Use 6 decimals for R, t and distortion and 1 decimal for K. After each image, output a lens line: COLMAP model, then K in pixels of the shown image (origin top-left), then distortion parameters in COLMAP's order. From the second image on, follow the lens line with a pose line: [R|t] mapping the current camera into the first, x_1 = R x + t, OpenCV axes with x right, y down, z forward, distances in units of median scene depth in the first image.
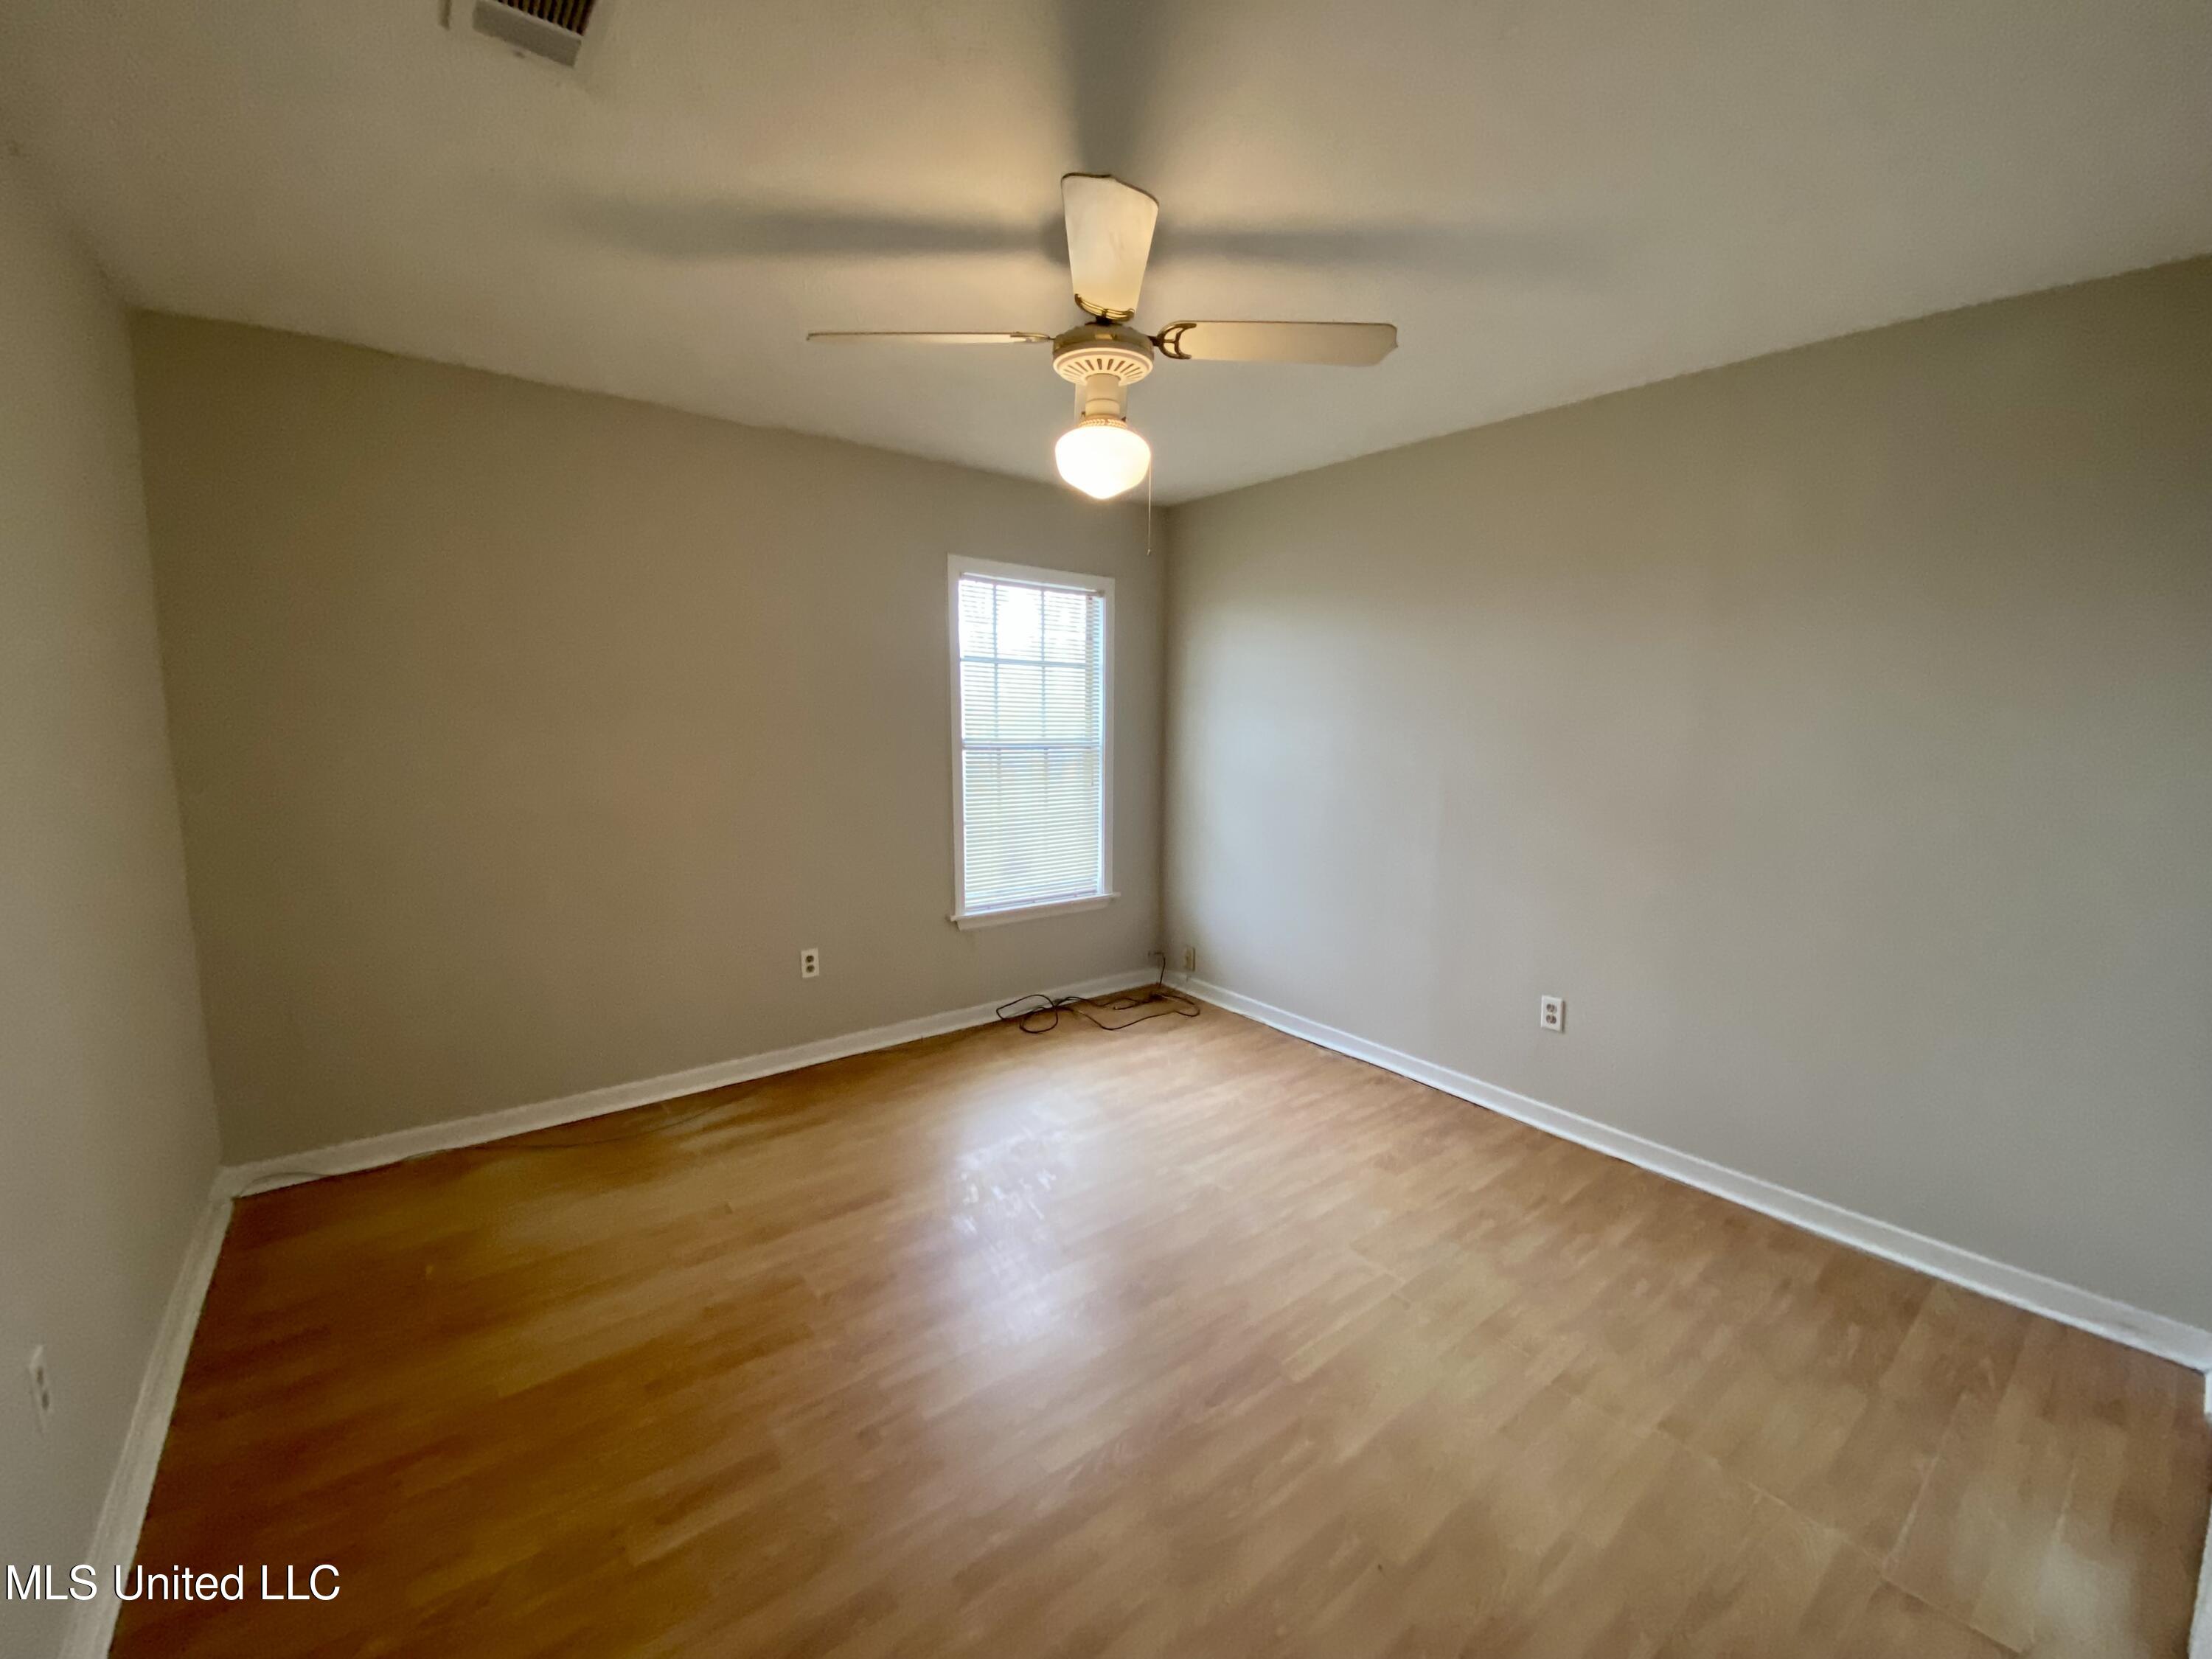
lens RADIAL K [[932.0, 0, 1122.5], [0, 932.0, 829.1], [0, 0, 1]] dist [0.010146, -0.000192]
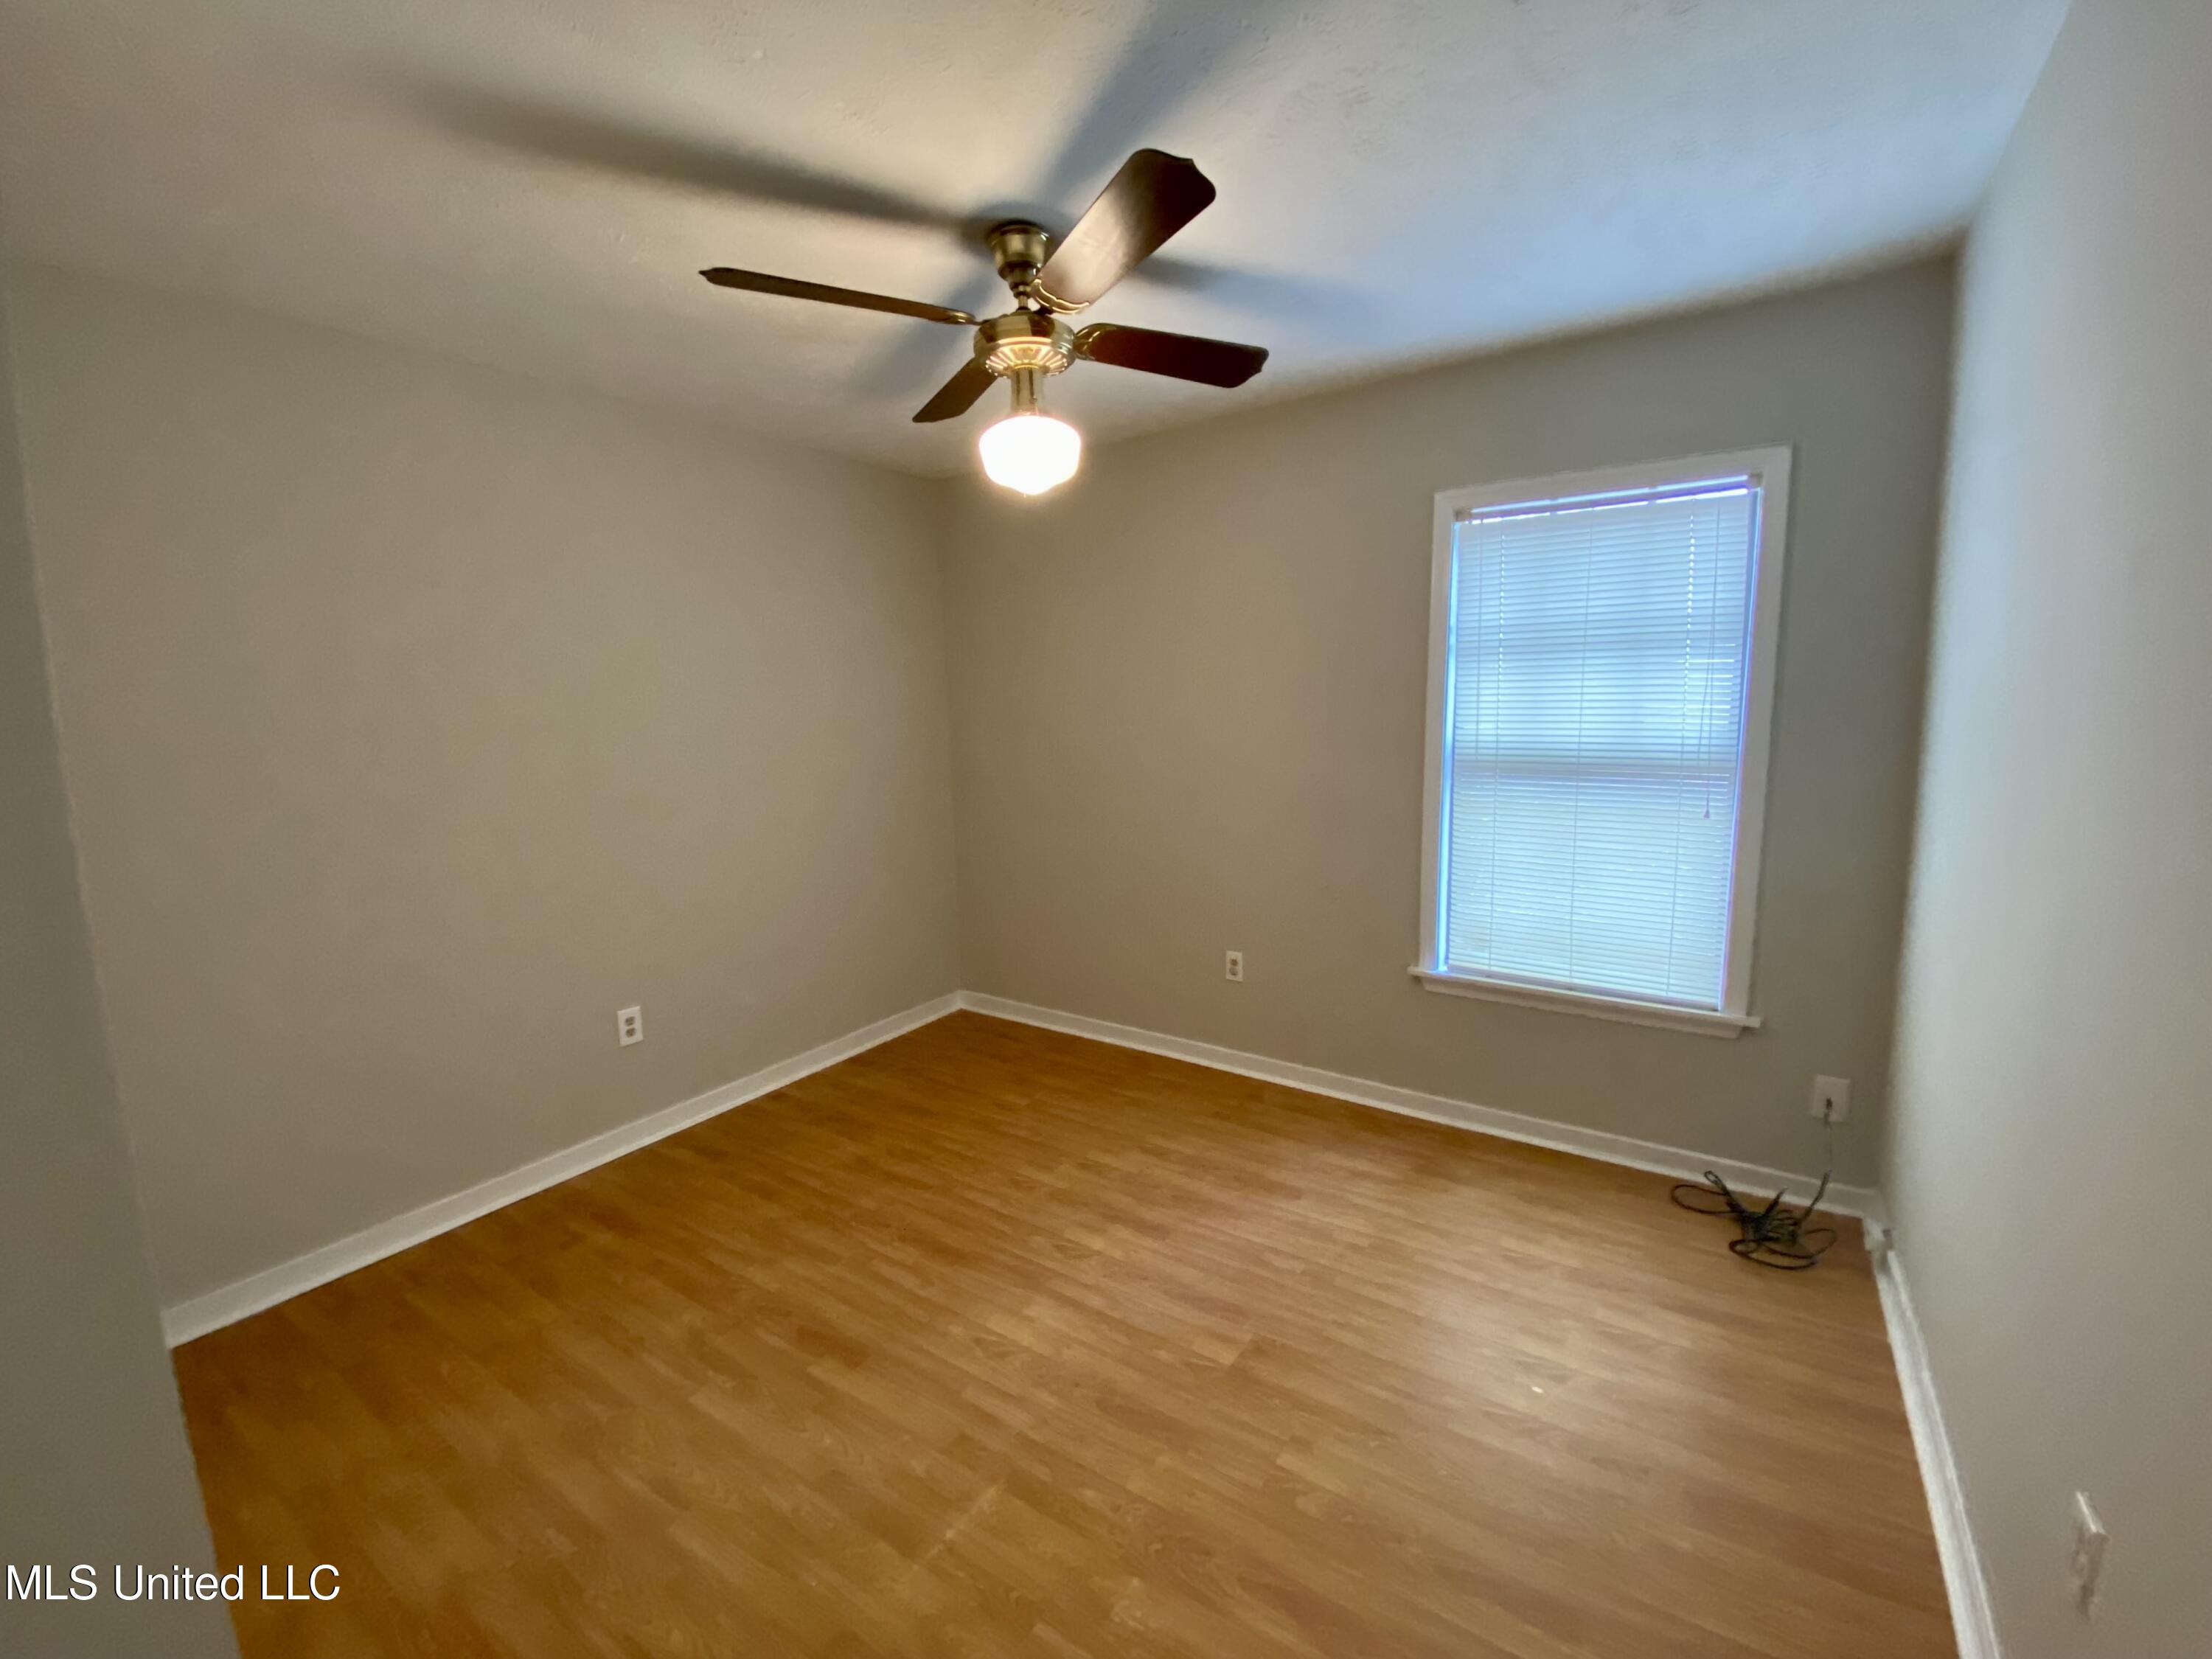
lens RADIAL K [[932.0, 0, 1122.5], [0, 932.0, 829.1], [0, 0, 1]] dist [0.010146, -0.000192]
pose [[0.270990, 0.092500, -0.958128, 0.469807], [-0.121951, 0.990651, 0.061148, -0.035367], [0.954826, 0.100274, 0.279737, 0.538943]]
